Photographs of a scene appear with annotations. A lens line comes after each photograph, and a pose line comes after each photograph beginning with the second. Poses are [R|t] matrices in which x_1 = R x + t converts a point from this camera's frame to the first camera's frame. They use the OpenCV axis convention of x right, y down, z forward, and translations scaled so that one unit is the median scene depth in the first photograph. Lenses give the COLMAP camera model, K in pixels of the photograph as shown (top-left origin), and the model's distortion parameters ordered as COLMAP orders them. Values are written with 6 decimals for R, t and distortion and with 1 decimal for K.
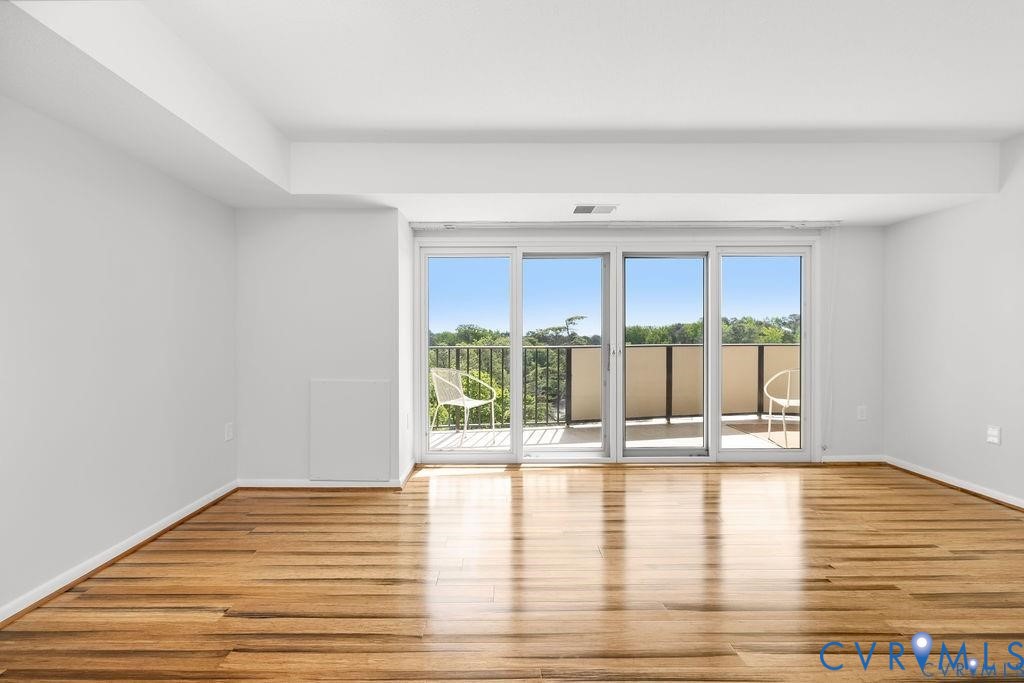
lens RADIAL K [[455.3, 0, 512.0], [0, 455.3, 341.5], [0, 0, 1]] dist [0.000881, 0.000161]
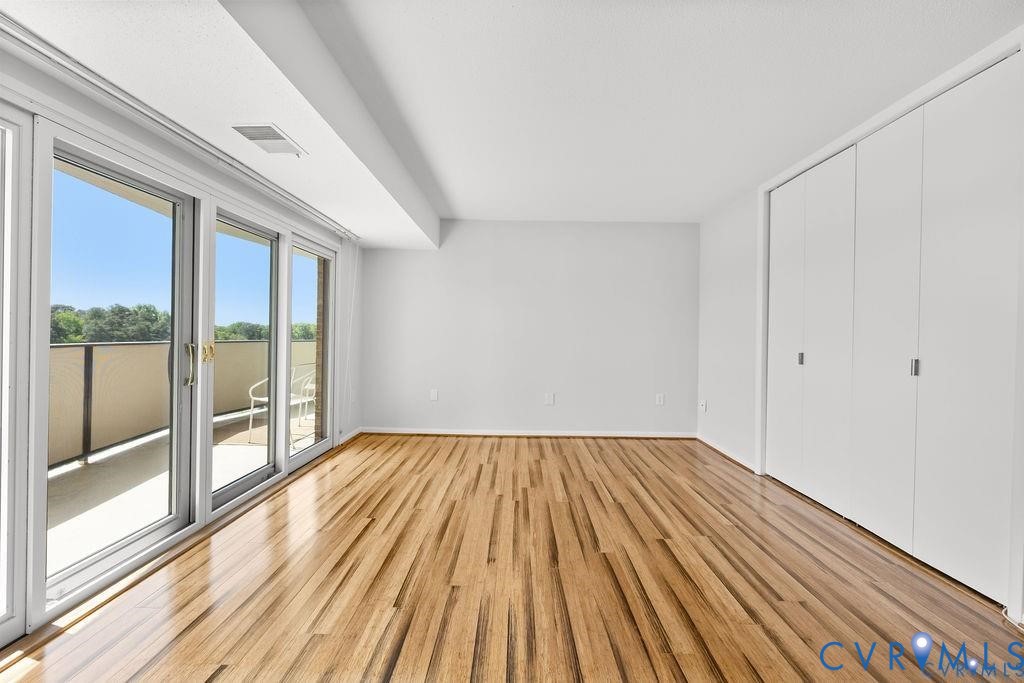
lens RADIAL K [[434.0, 0, 512.2], [0, 434.0, 332.3], [0, 0, 1]] dist [0.001102, 0.000100]
pose [[0.021010, 0.014712, 0.999671, -0.388489], [0.005131, 0.999877, -0.014823, 0.004135], [-0.999766, 0.005440, 0.020932, 0.547664]]
